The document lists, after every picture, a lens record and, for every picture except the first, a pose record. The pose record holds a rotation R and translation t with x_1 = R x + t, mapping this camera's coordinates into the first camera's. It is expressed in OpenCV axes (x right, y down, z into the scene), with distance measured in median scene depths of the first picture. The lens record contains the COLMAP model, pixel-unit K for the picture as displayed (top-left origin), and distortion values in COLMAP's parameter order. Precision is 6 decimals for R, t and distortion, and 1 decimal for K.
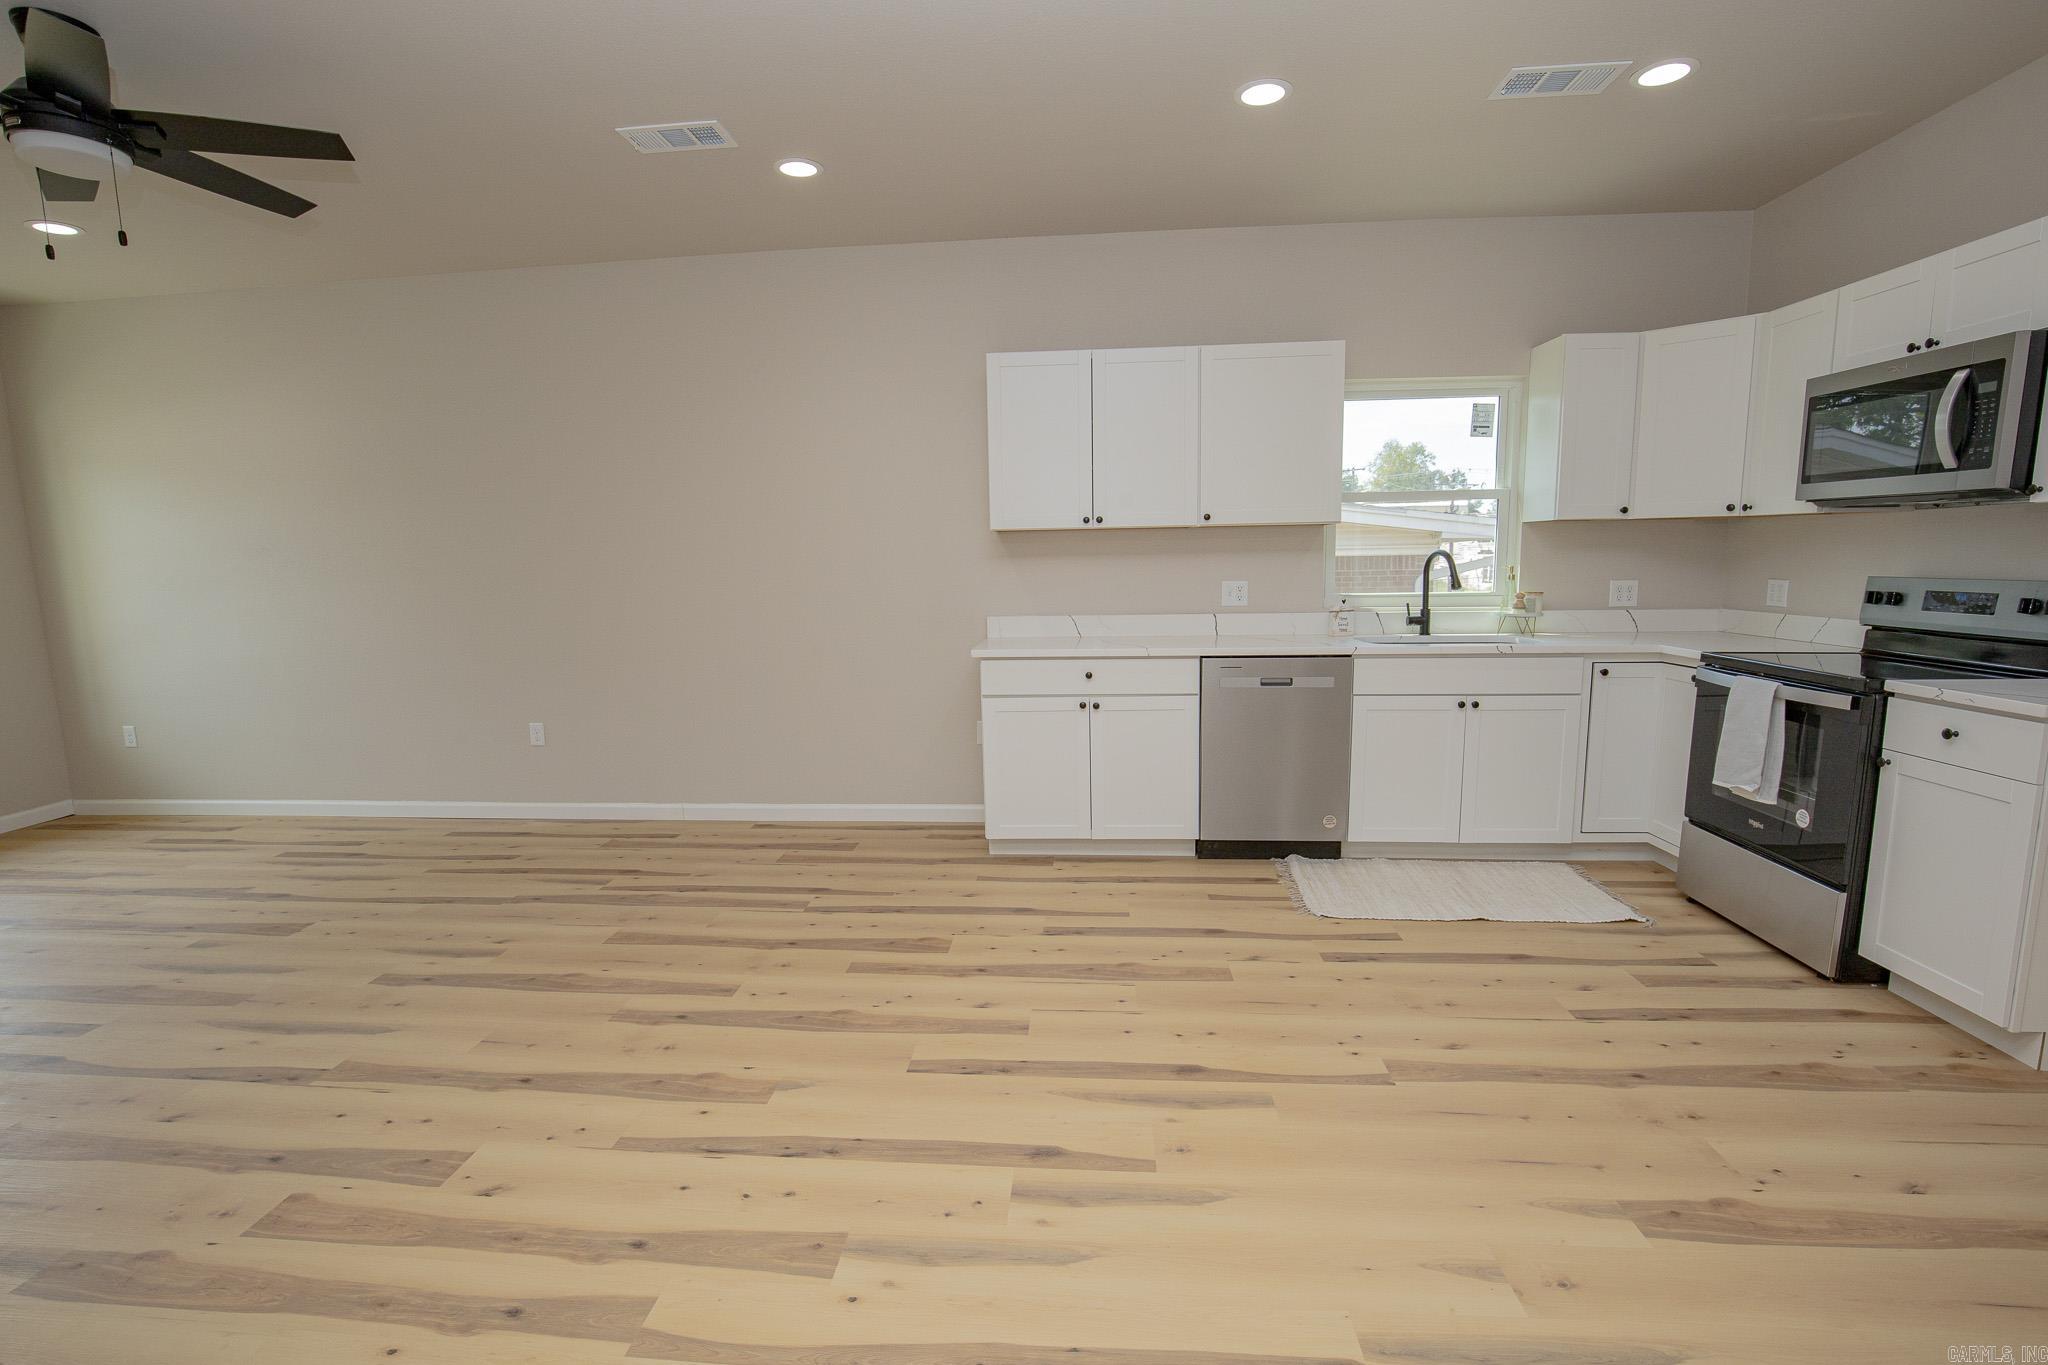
lens RADIAL K [[943.2, 0, 1005.8], [0, 943.2, 694.5], [0, 0, 1]] dist [-0.037380, 0.007696]
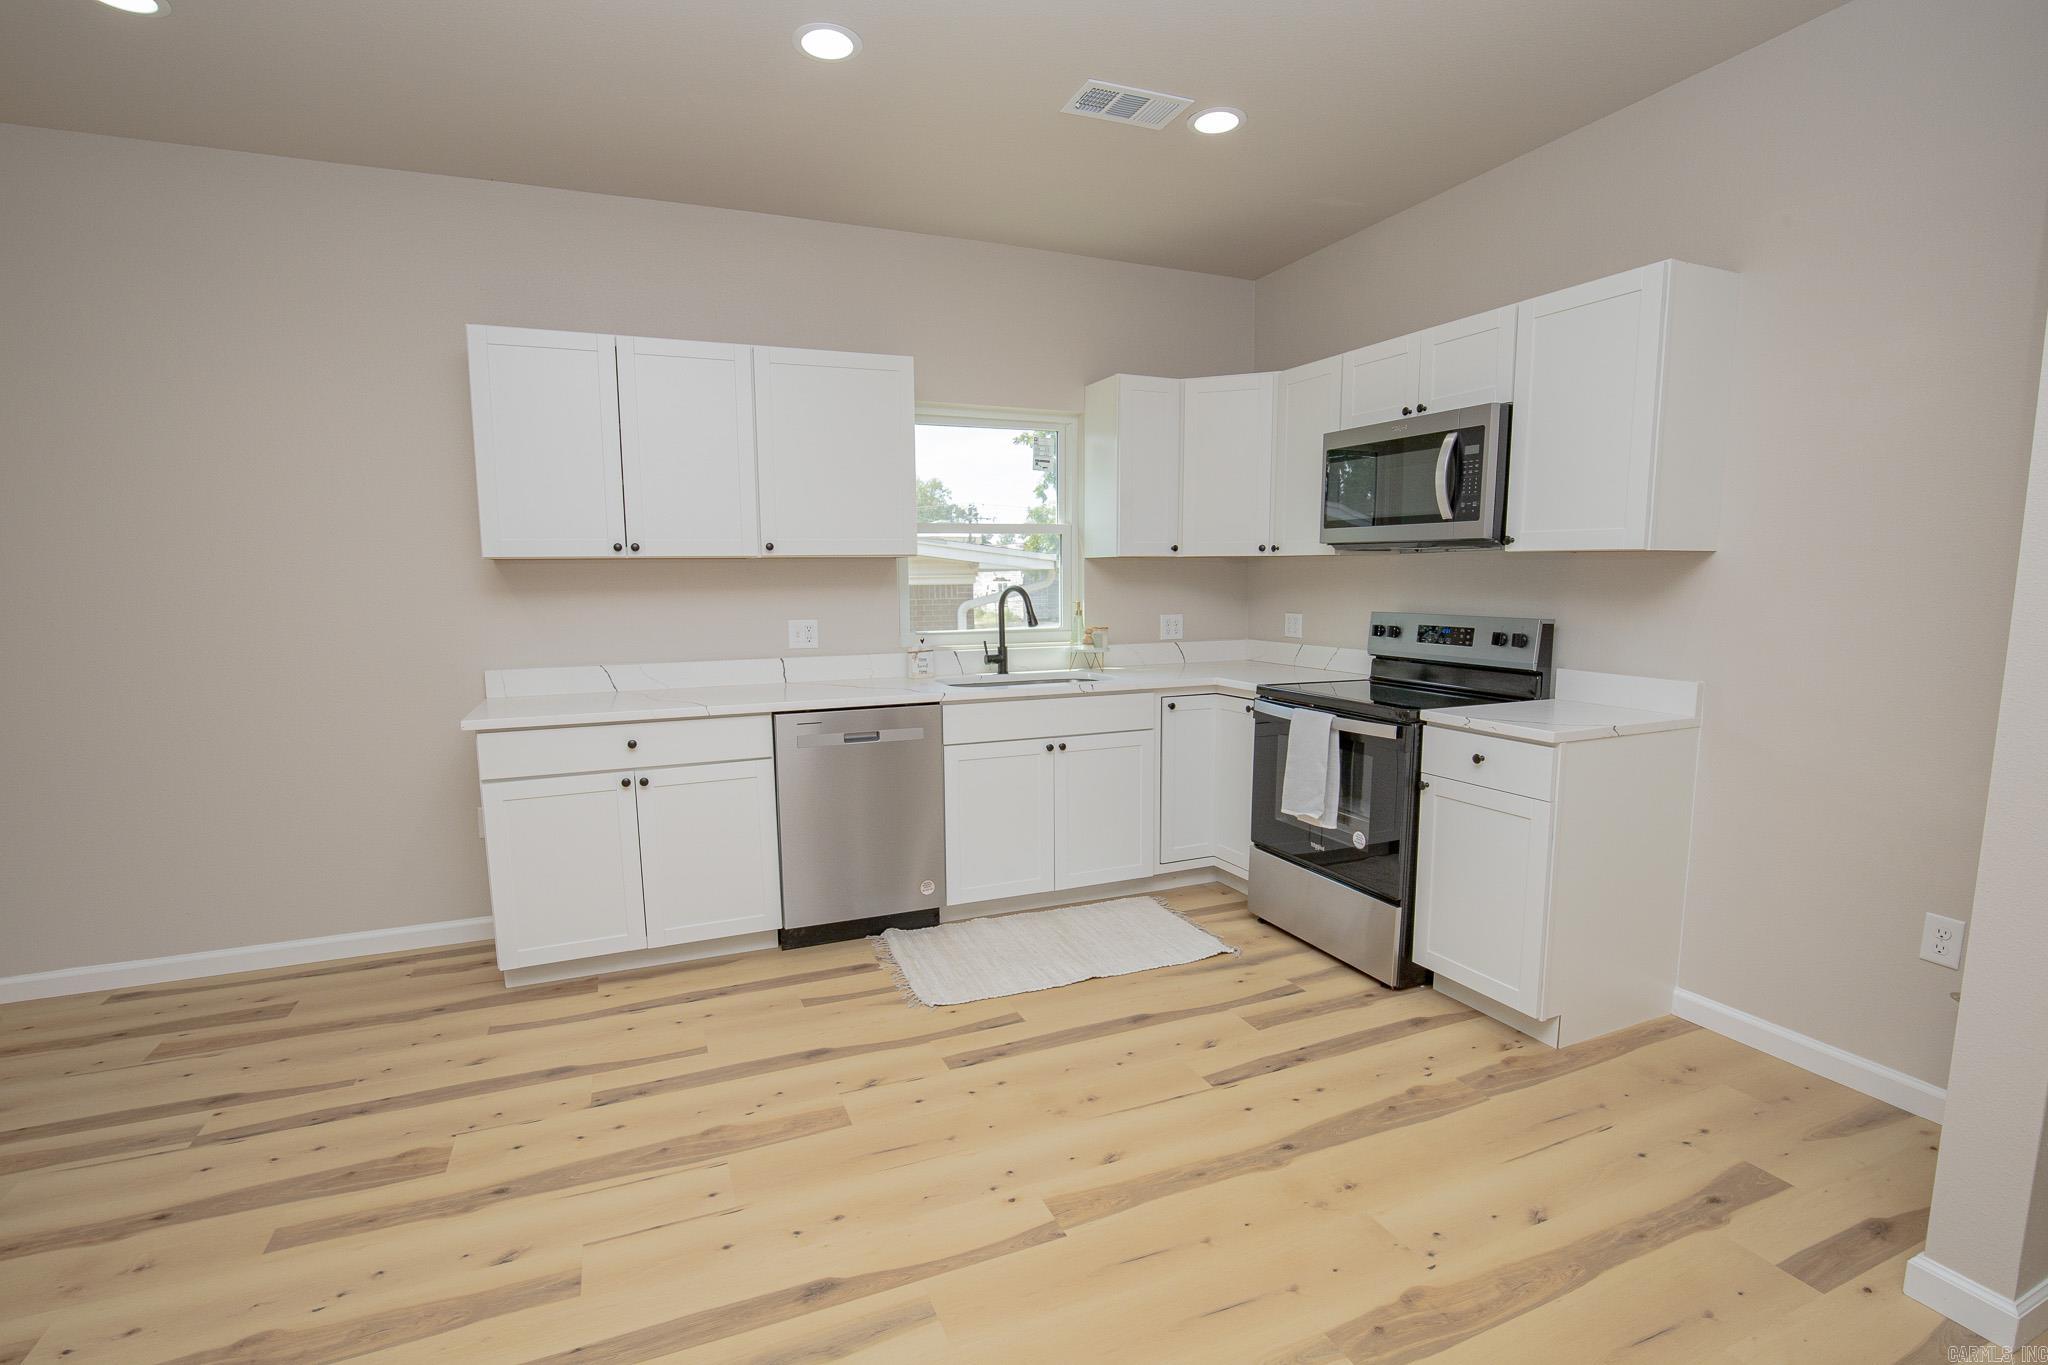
lens RADIAL K [[942.7, 0, 1011.8], [0, 942.7, 696.0], [0, 0, 1]] dist [-0.034876, 0.006538]
pose [[0.884175, -0.048654, 0.464616, 0.007322], [0.059962, 0.998155, -0.009584, -0.037968], [-0.463292, 0.036333, 0.885461, 0.174348]]
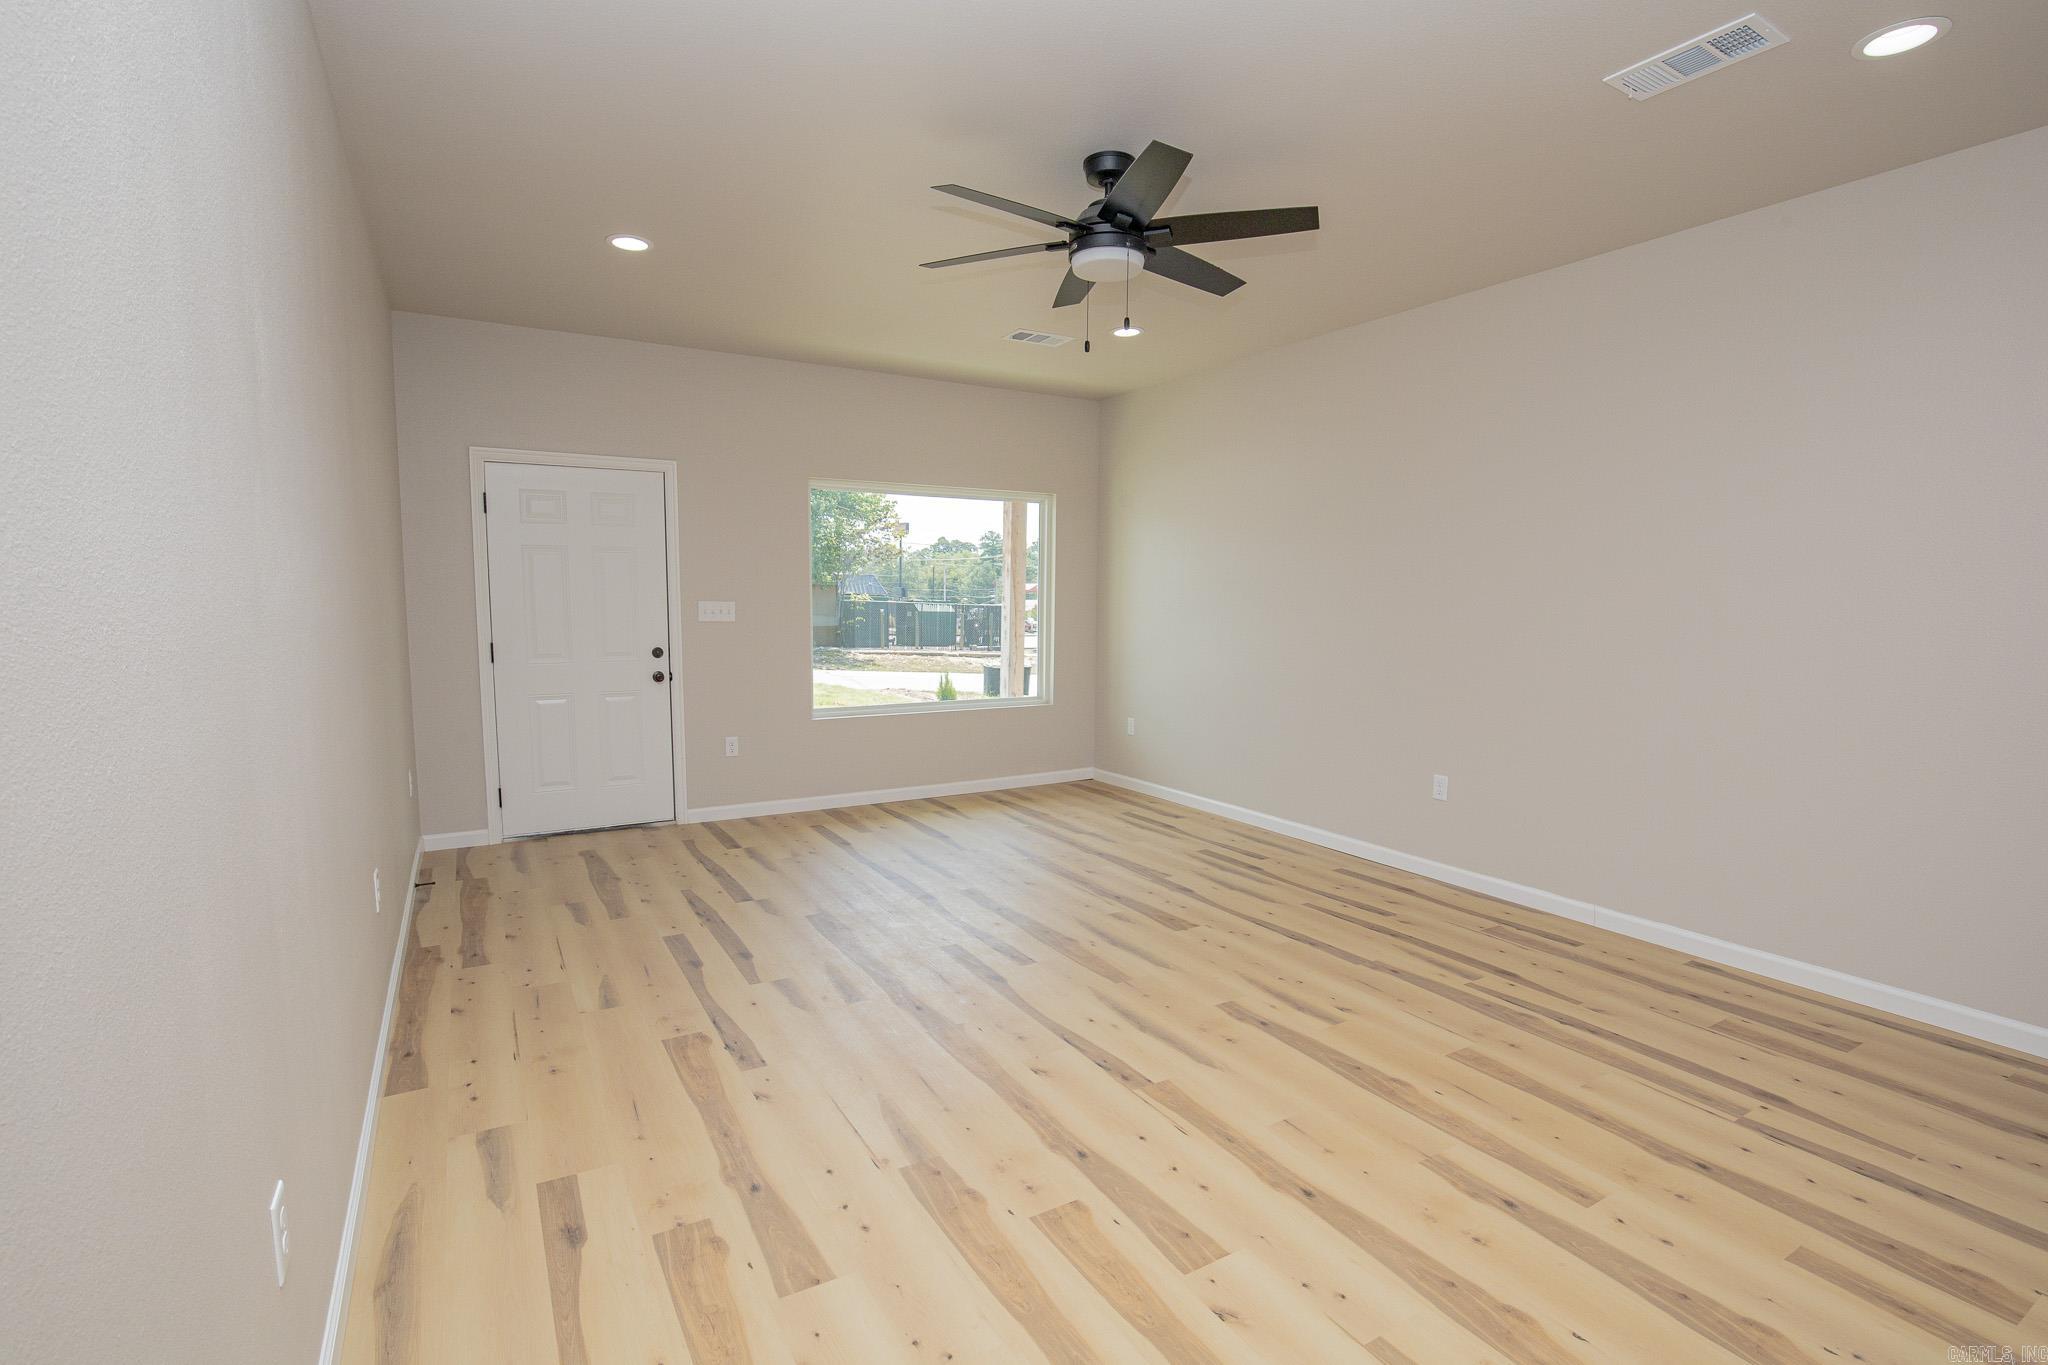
lens RADIAL K [[943.2, 0, 1005.8], [0, 943.2, 694.5], [0, 0, 1]] dist [-0.037380, 0.007696]
pose [[0.576702, 0.111575, -0.809300, -0.012185], [-0.138483, 0.989645, 0.037755, -0.033263], [0.805132, 0.090301, 0.586181, 0.139945]]
